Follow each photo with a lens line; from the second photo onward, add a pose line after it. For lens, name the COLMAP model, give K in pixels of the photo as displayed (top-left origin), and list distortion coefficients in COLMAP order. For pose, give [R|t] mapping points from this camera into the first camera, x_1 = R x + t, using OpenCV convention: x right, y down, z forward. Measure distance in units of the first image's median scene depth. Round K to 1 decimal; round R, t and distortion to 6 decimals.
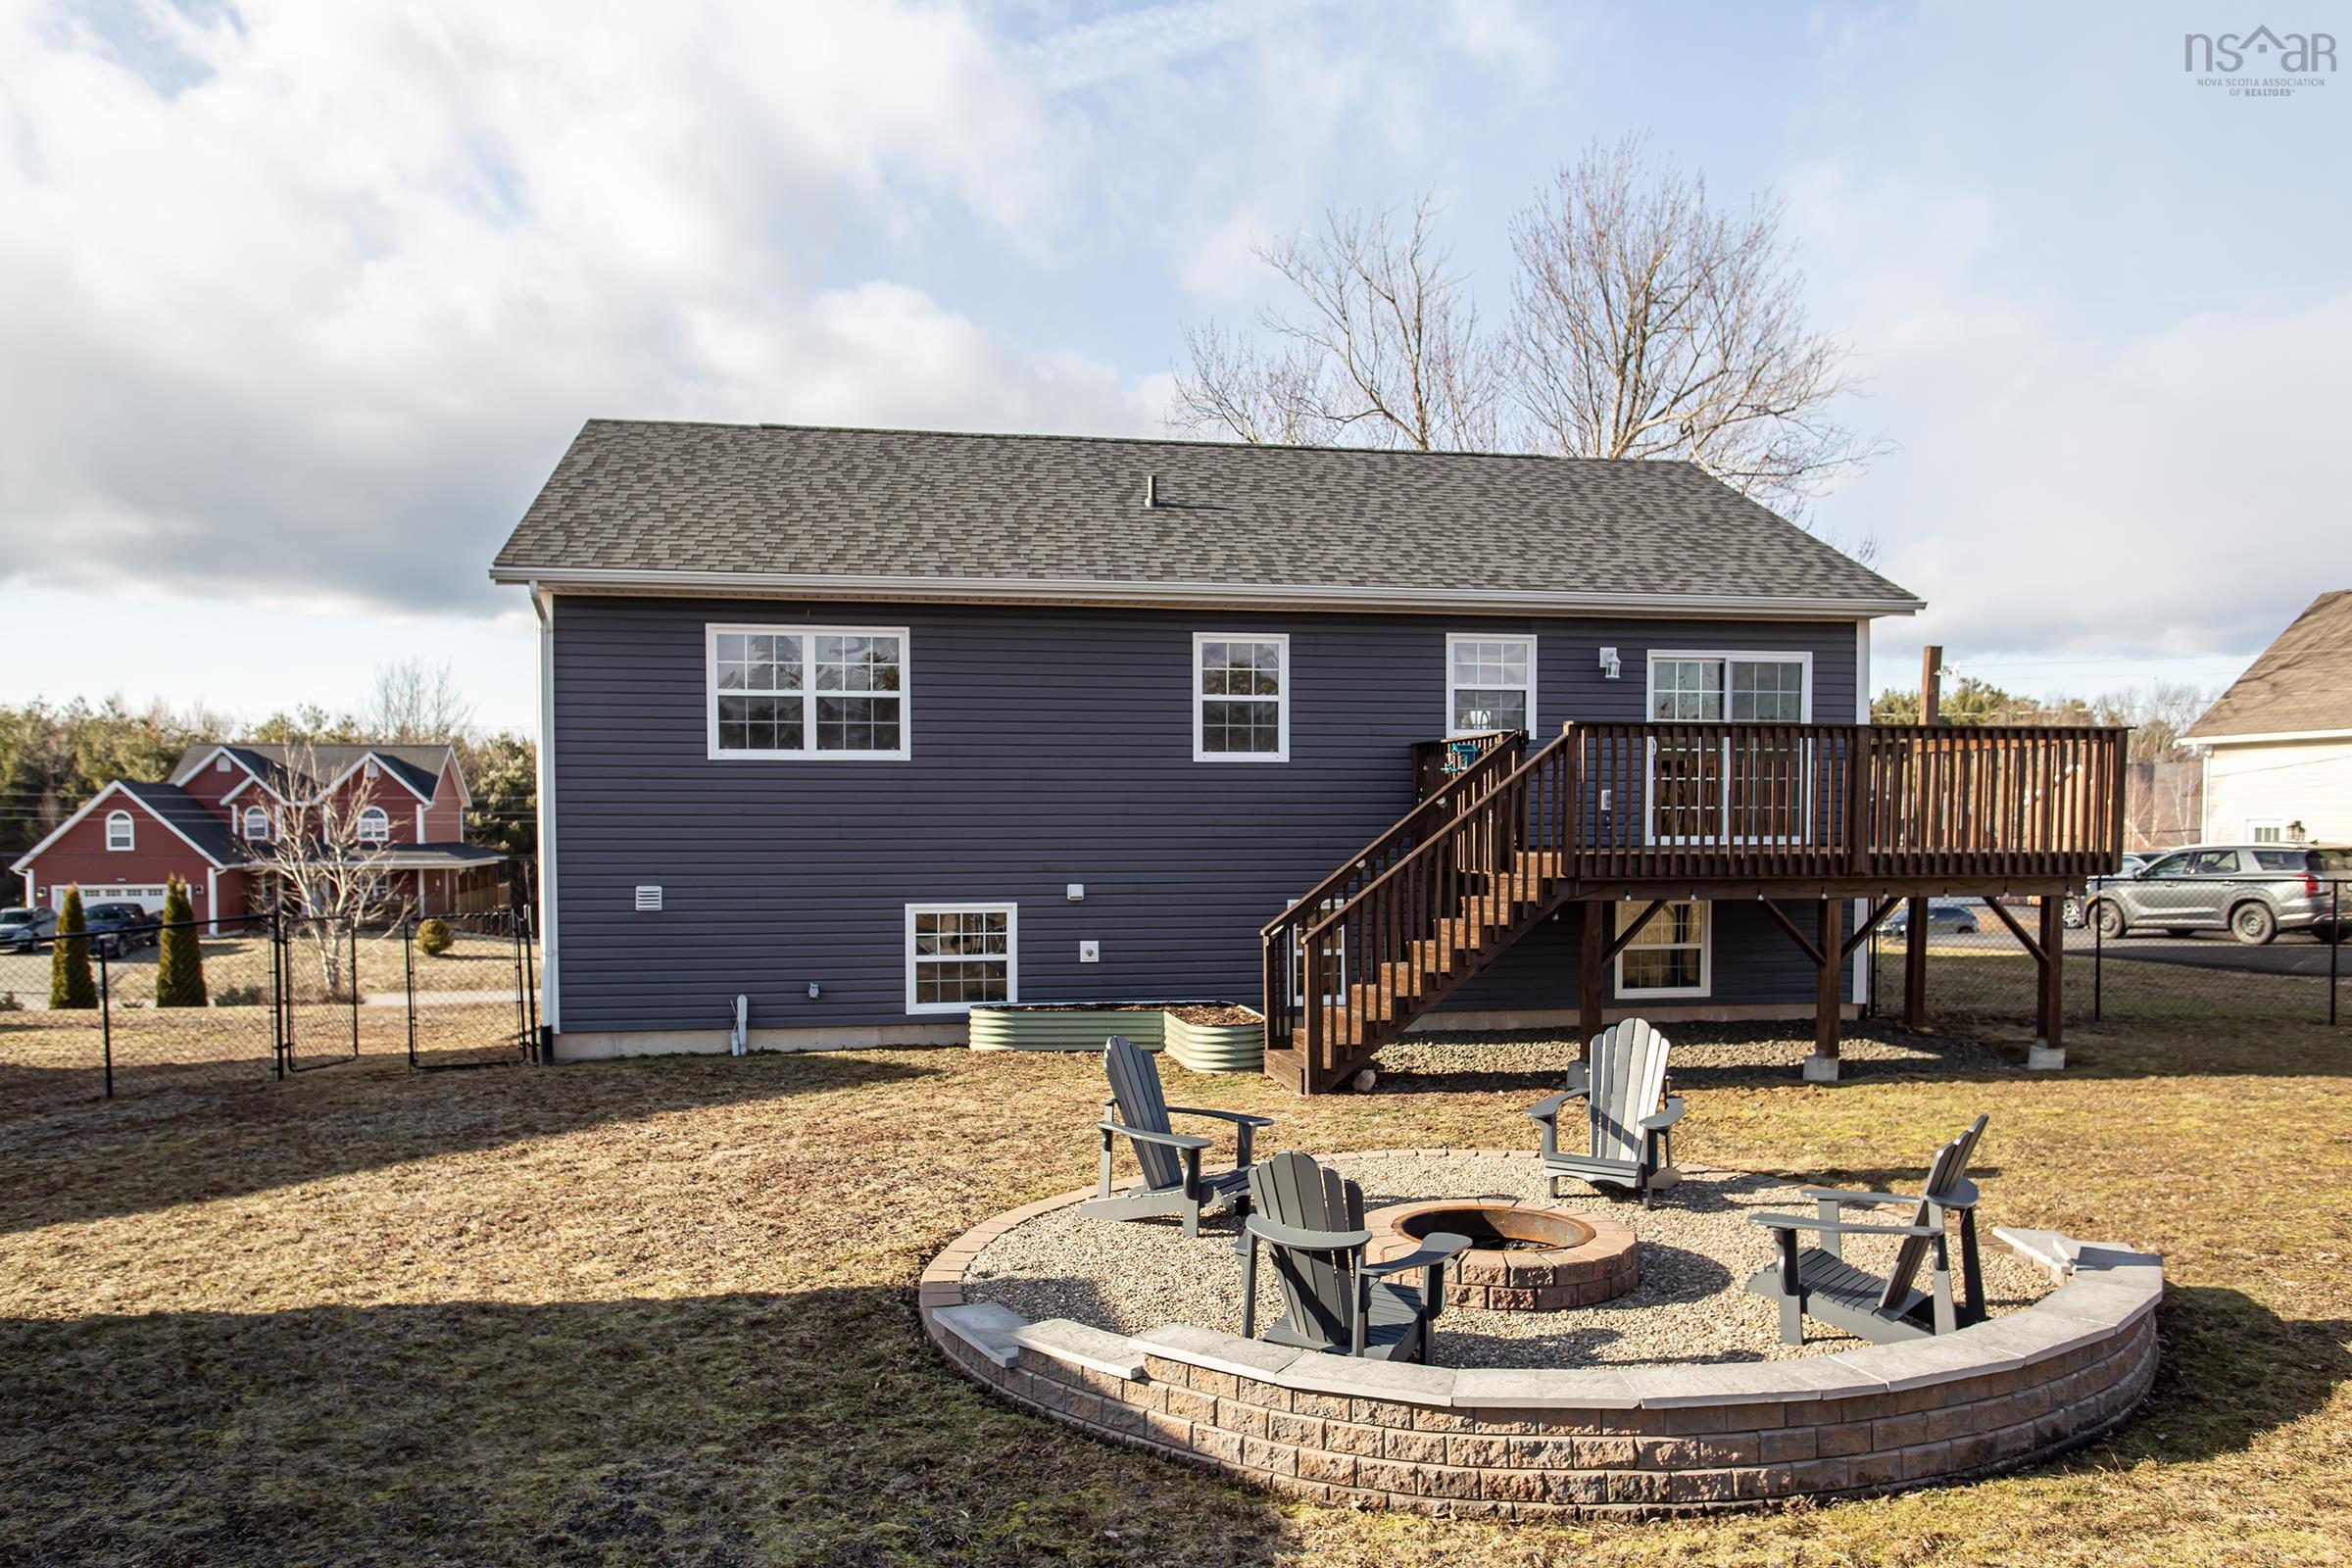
lens RADIAL K [[1902.6, 0, 1176.0], [0, 1902.6, 784.0], [0, 0, 1]] dist [-0.004431, 0.006347]
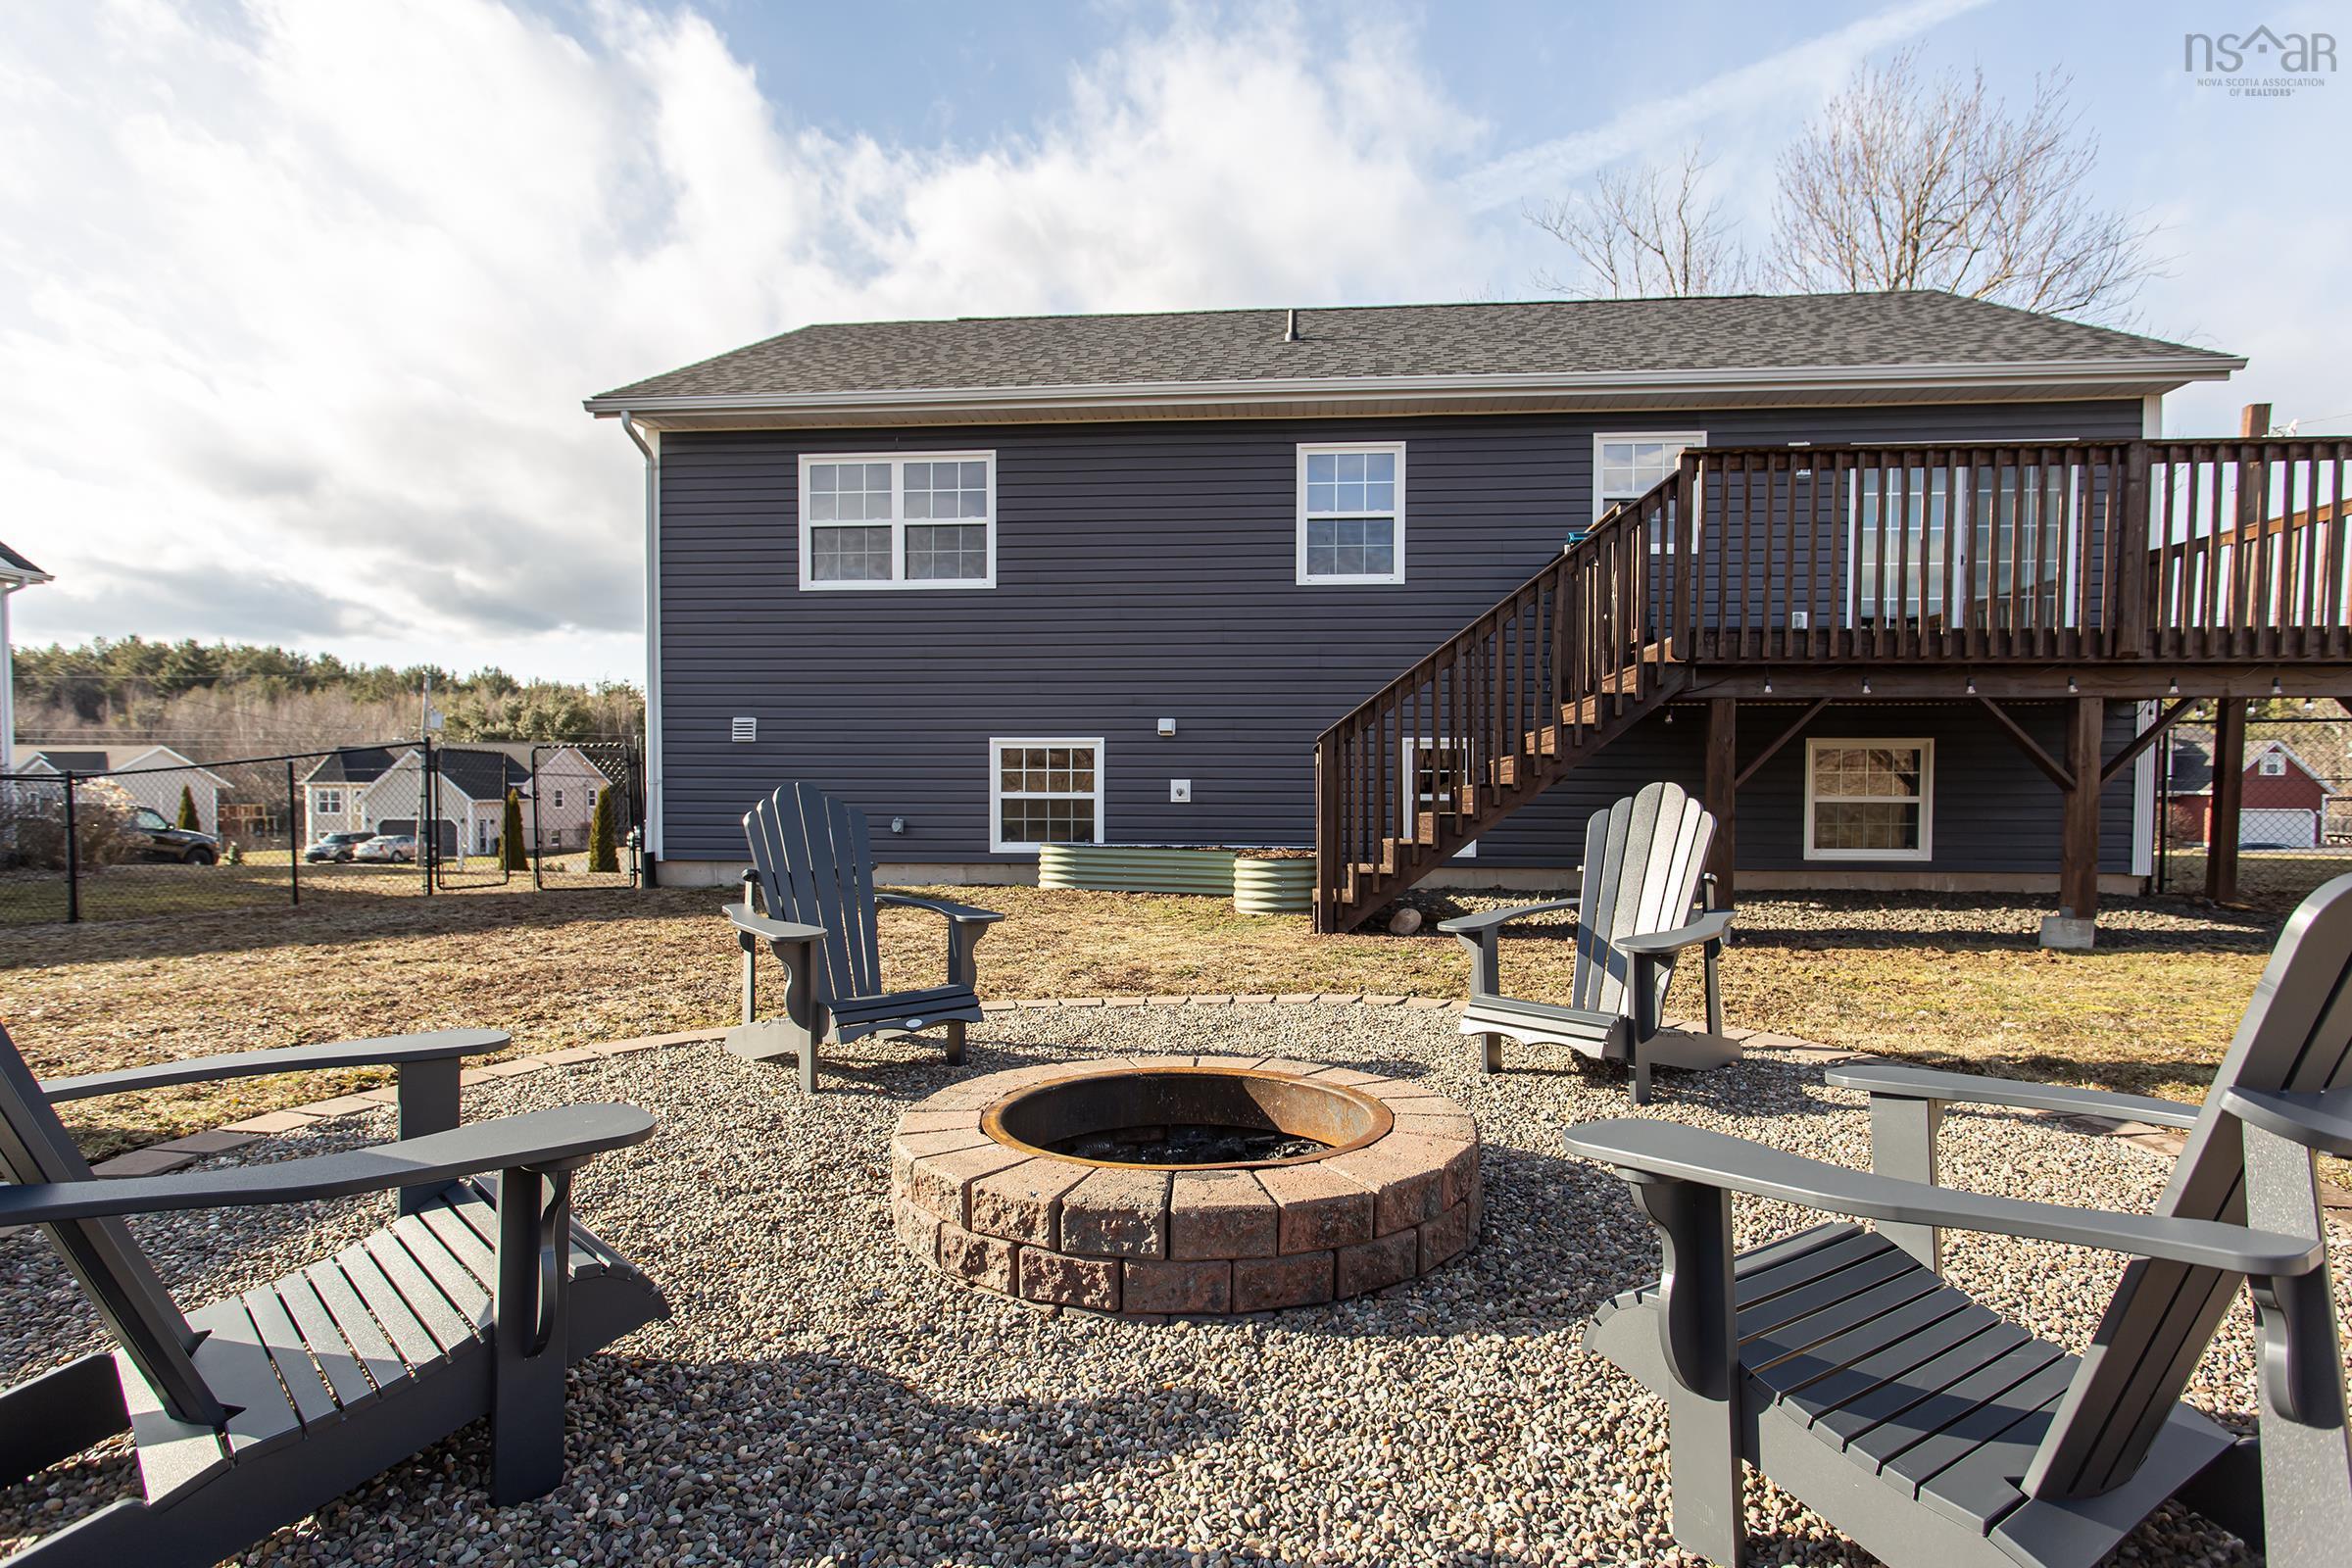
lens RADIAL K [[1372.1, 0, 1176.0], [0, 1372.1, 784.0], [0, 0, 1]] dist [-0.014752, 0.019016]
pose [[0.959408, 0.006515, -0.281946, 0.143281], [-0.004270, 0.999954, 0.008577, 0.080108], [0.281988, -0.007025, 0.959392, 0.362111]]
